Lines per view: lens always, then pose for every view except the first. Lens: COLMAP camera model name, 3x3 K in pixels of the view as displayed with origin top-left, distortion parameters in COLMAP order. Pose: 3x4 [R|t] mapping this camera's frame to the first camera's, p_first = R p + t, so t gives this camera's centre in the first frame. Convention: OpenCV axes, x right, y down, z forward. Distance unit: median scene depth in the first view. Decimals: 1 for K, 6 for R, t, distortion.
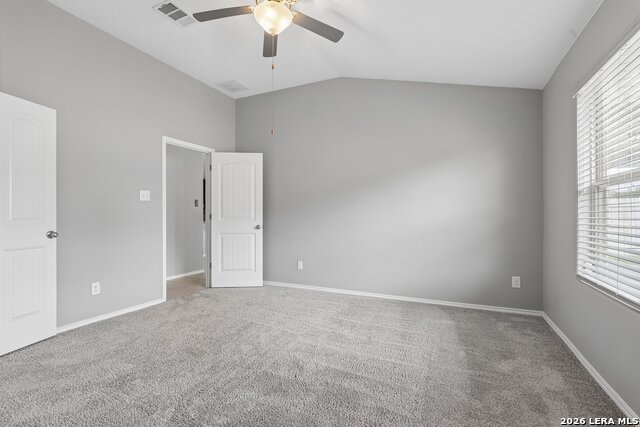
lens RADIAL K [[289.5, 0, 326.4], [0, 289.5, 211.8], [0, 0, 1]] dist [-0.011474, -0.001186]
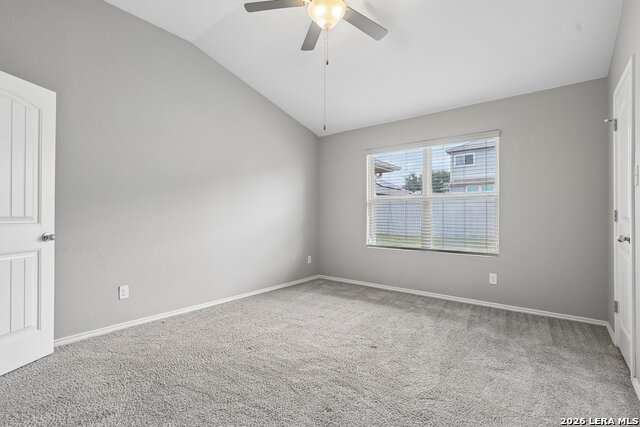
lens RADIAL K [[289.5, 0, 315.4], [0, 289.5, 215.4], [0, 0, 1]] dist [-0.011474, -0.001186]
pose [[0.256803, 0.008641, 0.966425, -0.723859], [-0.010302, 0.999928, -0.006203, 0.017989], [-0.966409, -0.008364, 0.256873, 0.517405]]
